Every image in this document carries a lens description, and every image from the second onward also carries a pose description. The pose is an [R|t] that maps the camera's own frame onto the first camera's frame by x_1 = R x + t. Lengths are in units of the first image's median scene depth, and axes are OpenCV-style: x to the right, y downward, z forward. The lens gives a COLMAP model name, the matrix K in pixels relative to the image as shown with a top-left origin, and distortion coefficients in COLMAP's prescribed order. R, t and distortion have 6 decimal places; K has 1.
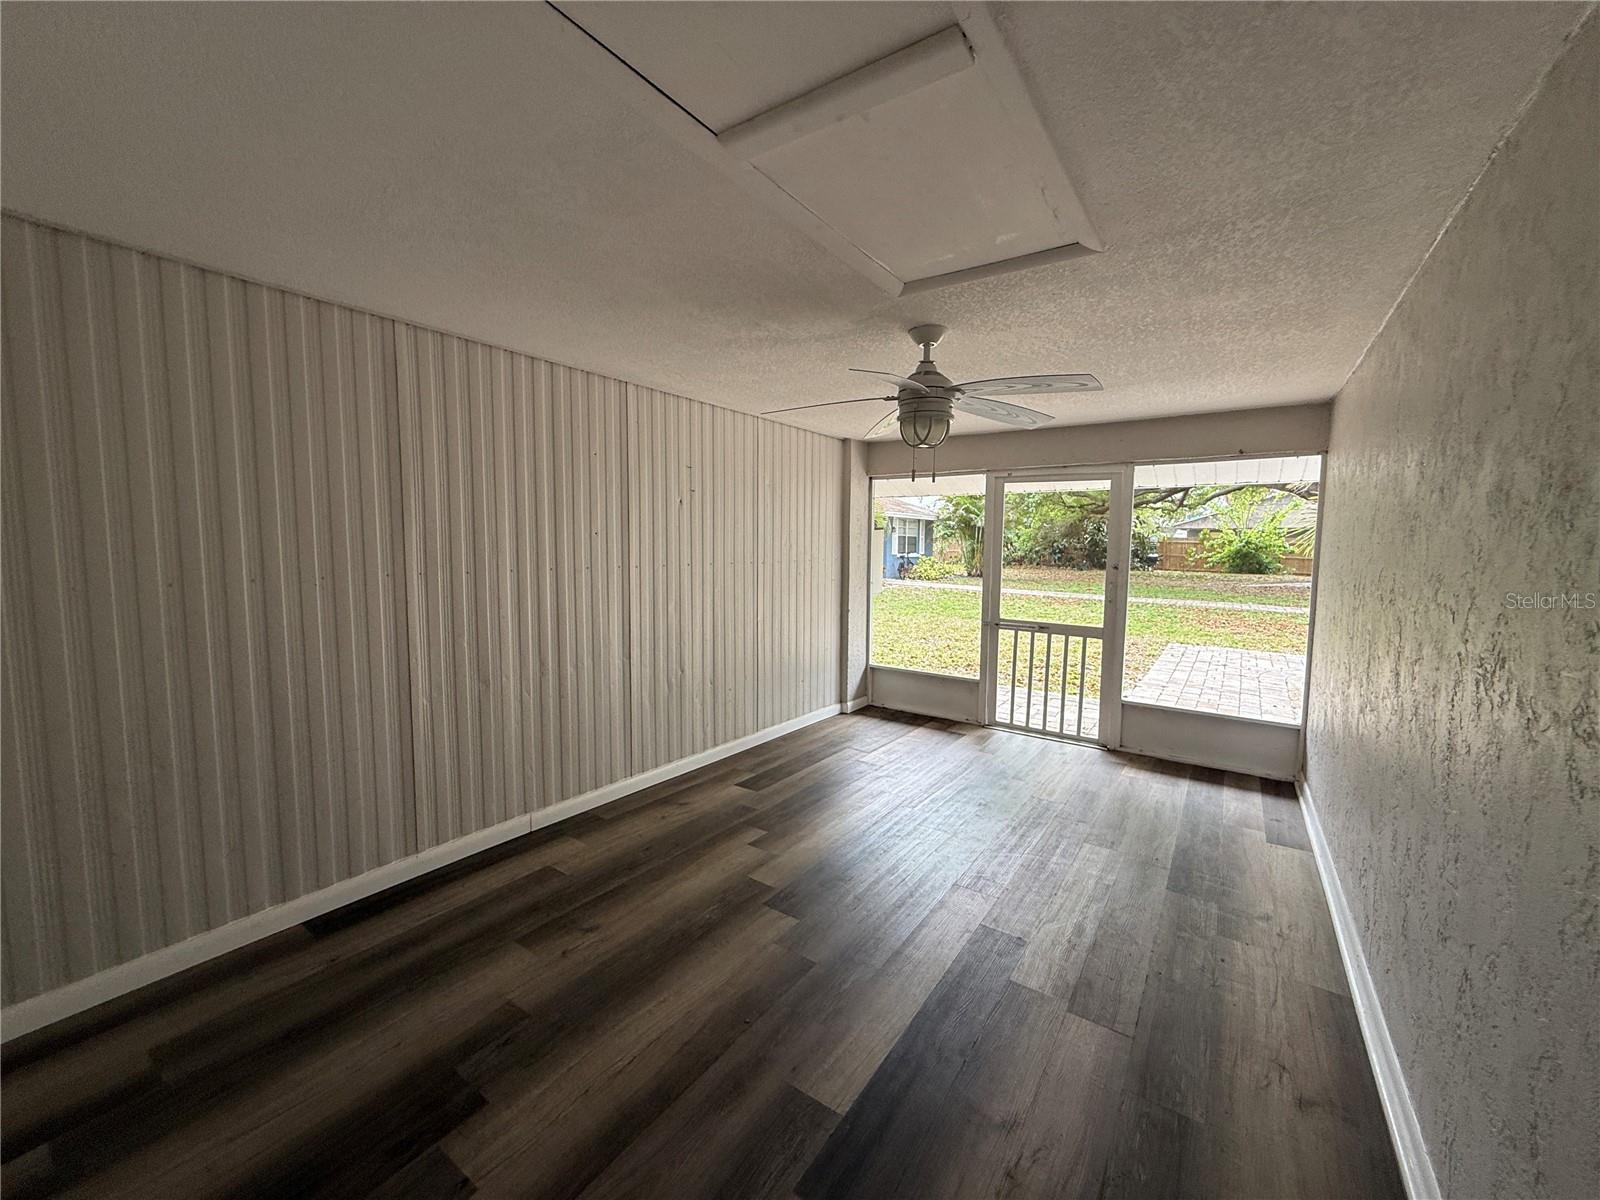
lens RADIAL K [[637.3, 0, 797.3], [0, 637.3, 599.7], [0, 0, 1]] dist [0.000210, 0.000393]
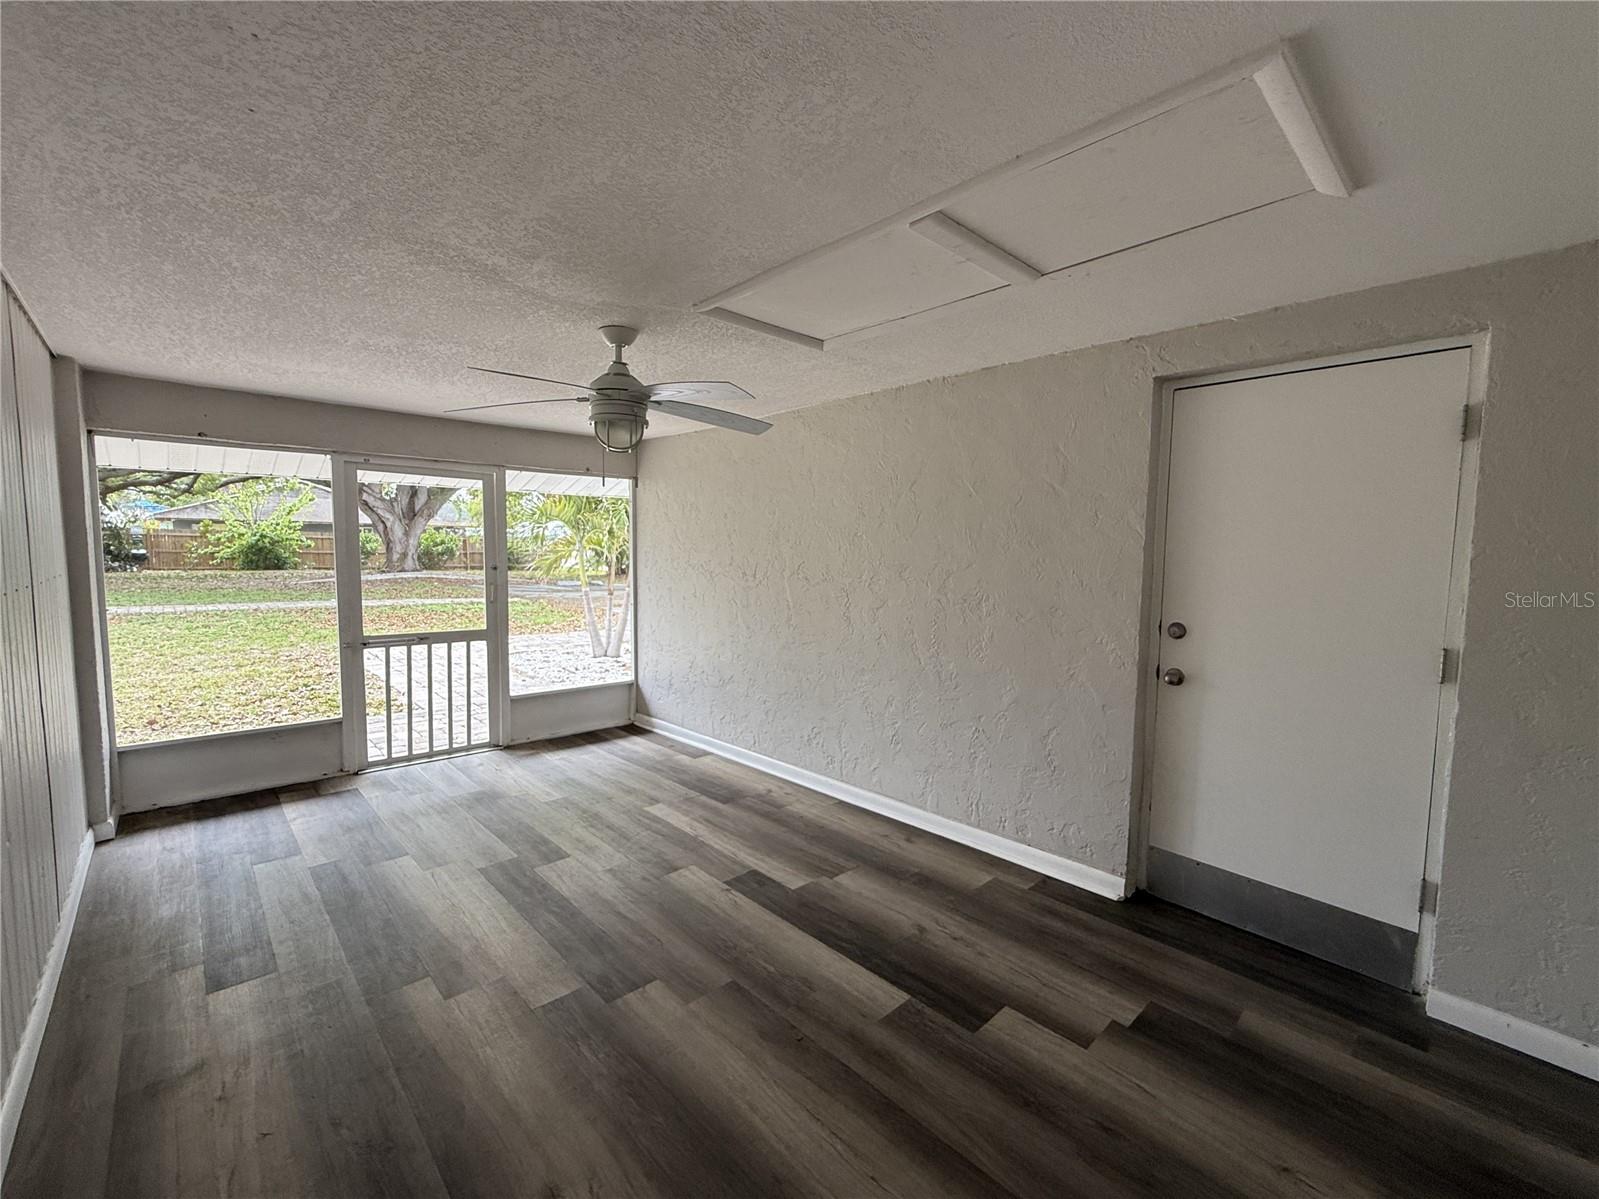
lens RADIAL K [[662.5, 0, 793.5], [0, 662.5, 599.0], [0, 0, 1]] dist [-0.000210, 0.000123]
pose [[0.223104, -0.084663, 0.971111, -0.409432], [0.078184, 0.994566, 0.068745, -0.035835], [-0.971654, 0.060588, 0.228511, 0.293642]]
